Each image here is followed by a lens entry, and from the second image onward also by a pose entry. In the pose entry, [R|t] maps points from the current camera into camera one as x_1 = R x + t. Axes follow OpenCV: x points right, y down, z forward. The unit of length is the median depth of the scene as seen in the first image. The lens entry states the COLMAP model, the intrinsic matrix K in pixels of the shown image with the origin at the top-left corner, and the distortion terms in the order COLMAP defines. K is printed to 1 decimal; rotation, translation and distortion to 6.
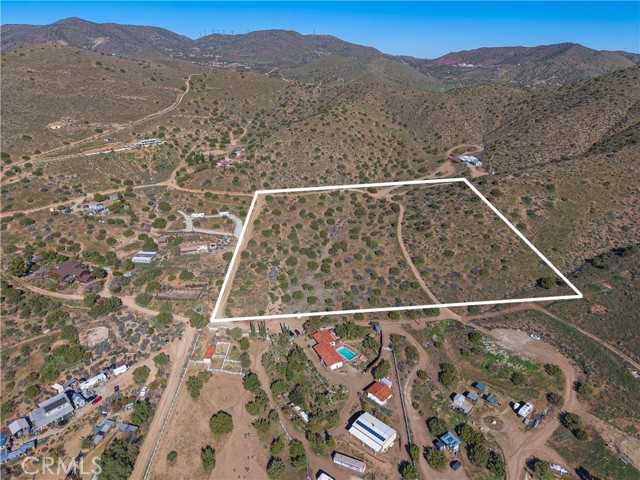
lens RADIAL K [[429.6, 0, 319.8], [0, 429.6, 238.9], [0, 0, 1]] dist [0.026769, -0.033213]
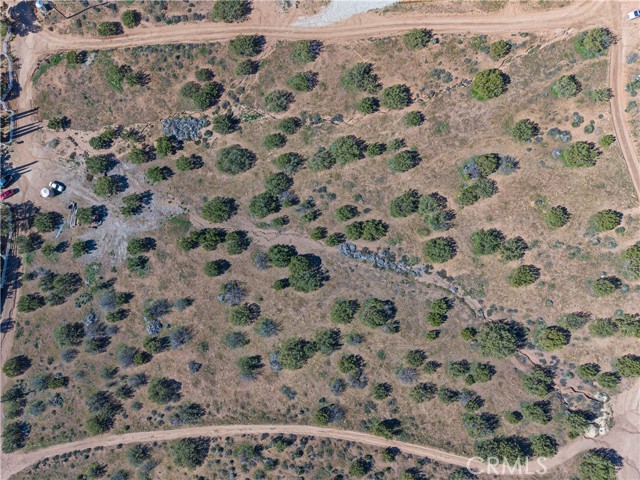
lens RADIAL K [[429.6, 0, 319.6], [0, 429.6, 240.8], [0, 0, 1]] dist [0.026769, -0.033213]
pose [[0.030442, 0.999526, 0.004612, 0.014818], [-0.394601, 0.007779, 0.918819, -0.345397], [0.918348, -0.029790, 0.394651, 0.820247]]
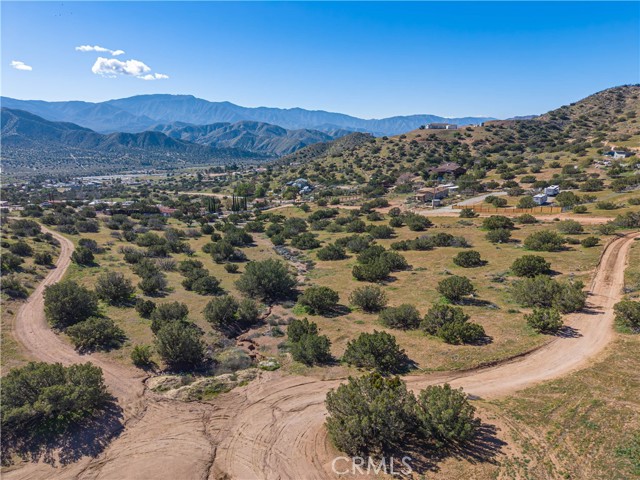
lens RADIAL K [[429.6, 0, 321.4], [0, 429.6, 240.6], [0, 0, 1]] dist [0.026769, -0.033213]
pose [[-0.800472, 0.155808, -0.578765, 0.210926], [-0.231263, 0.810559, 0.538062, -0.215647], [0.552958, 0.564551, -0.612797, 1.243928]]
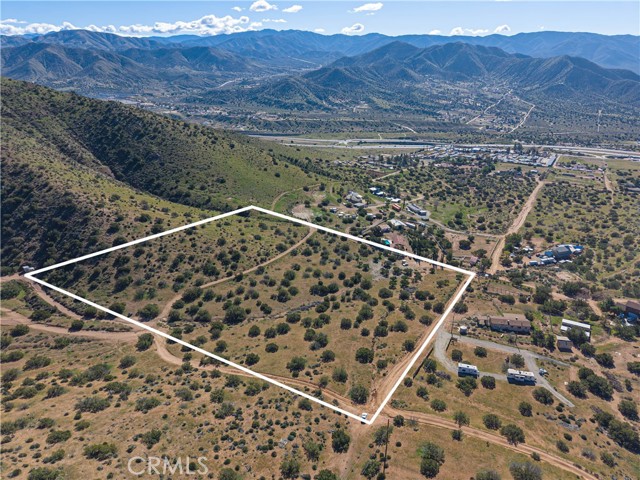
lens RADIAL K [[429.6, 0, 318.0], [0, 429.6, 241.2], [0, 0, 1]] dist [0.026769, -0.033213]
pose [[-0.876860, -0.184302, 0.444015, -0.284334], [0.189296, 0.716620, 0.671284, -0.576582], [-0.441909, 0.672672, -0.593488, 1.366897]]
